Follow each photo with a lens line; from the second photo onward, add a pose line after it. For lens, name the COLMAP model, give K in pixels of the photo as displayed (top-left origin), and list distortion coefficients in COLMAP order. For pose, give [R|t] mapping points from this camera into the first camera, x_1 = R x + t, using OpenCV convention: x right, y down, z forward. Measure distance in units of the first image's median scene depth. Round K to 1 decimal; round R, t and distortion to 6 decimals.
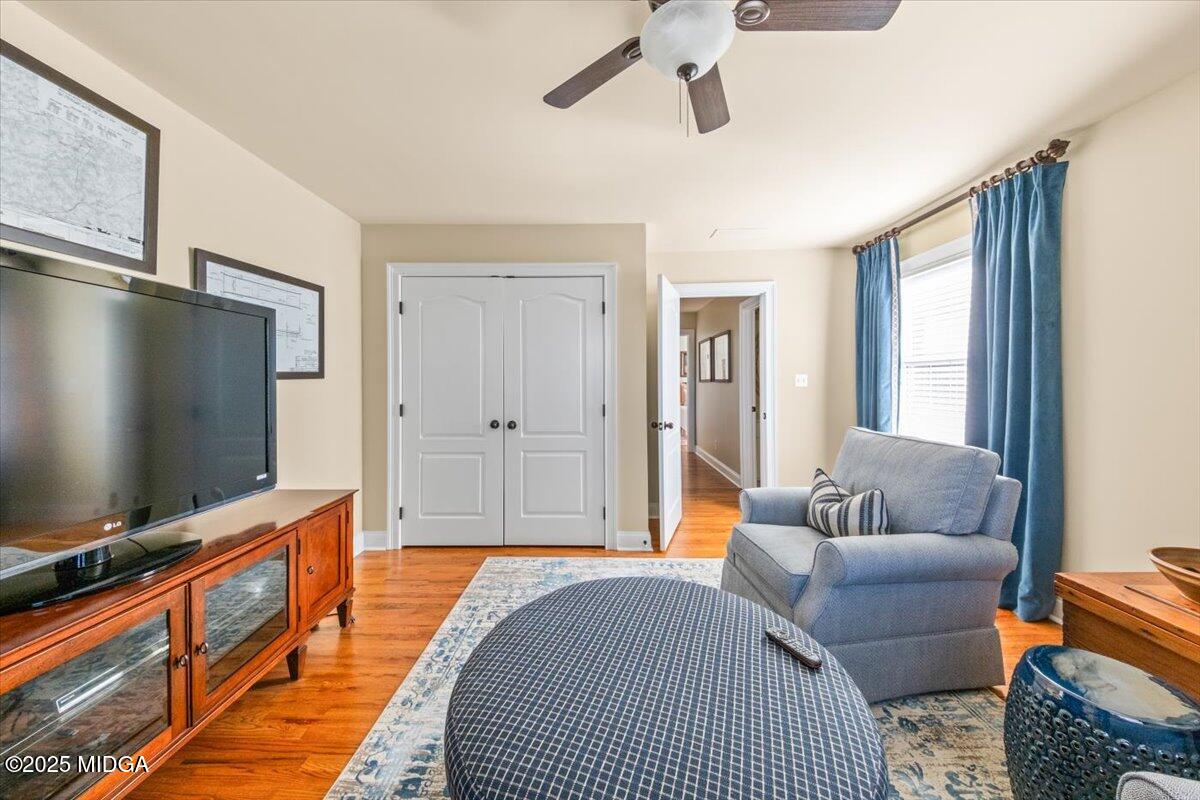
lens RADIAL K [[417.6, 0, 600.0], [0, 417.6, 400.0], [0, 0, 1]] dist [-0.011508, -0.000089]
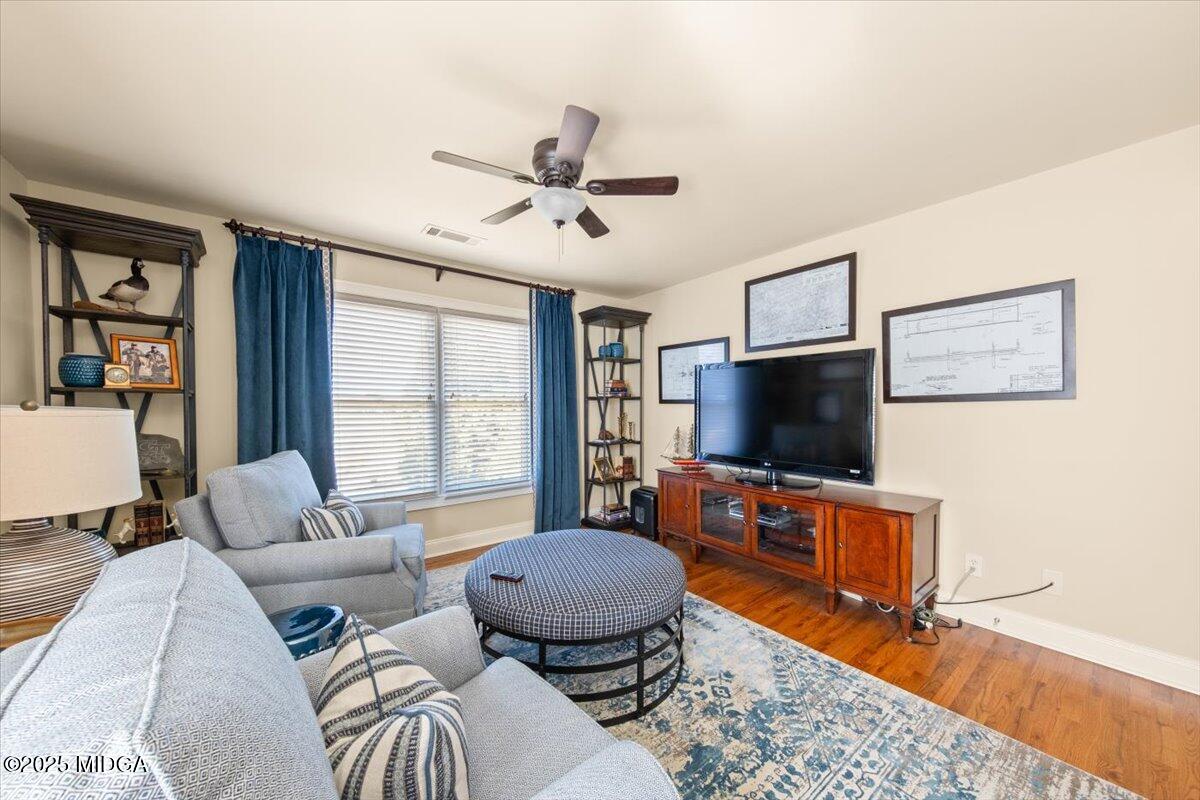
lens RADIAL K [[417.6, 0, 600.0], [0, 417.6, 400.0], [0, 0, 1]] dist [-0.011508, -0.000089]
pose [[-0.784328, 0.039698, -0.619074, 0.748260], [0.010786, 0.998672, 0.050374, -0.143246], [0.620252, 0.032832, -0.783715, 1.568467]]
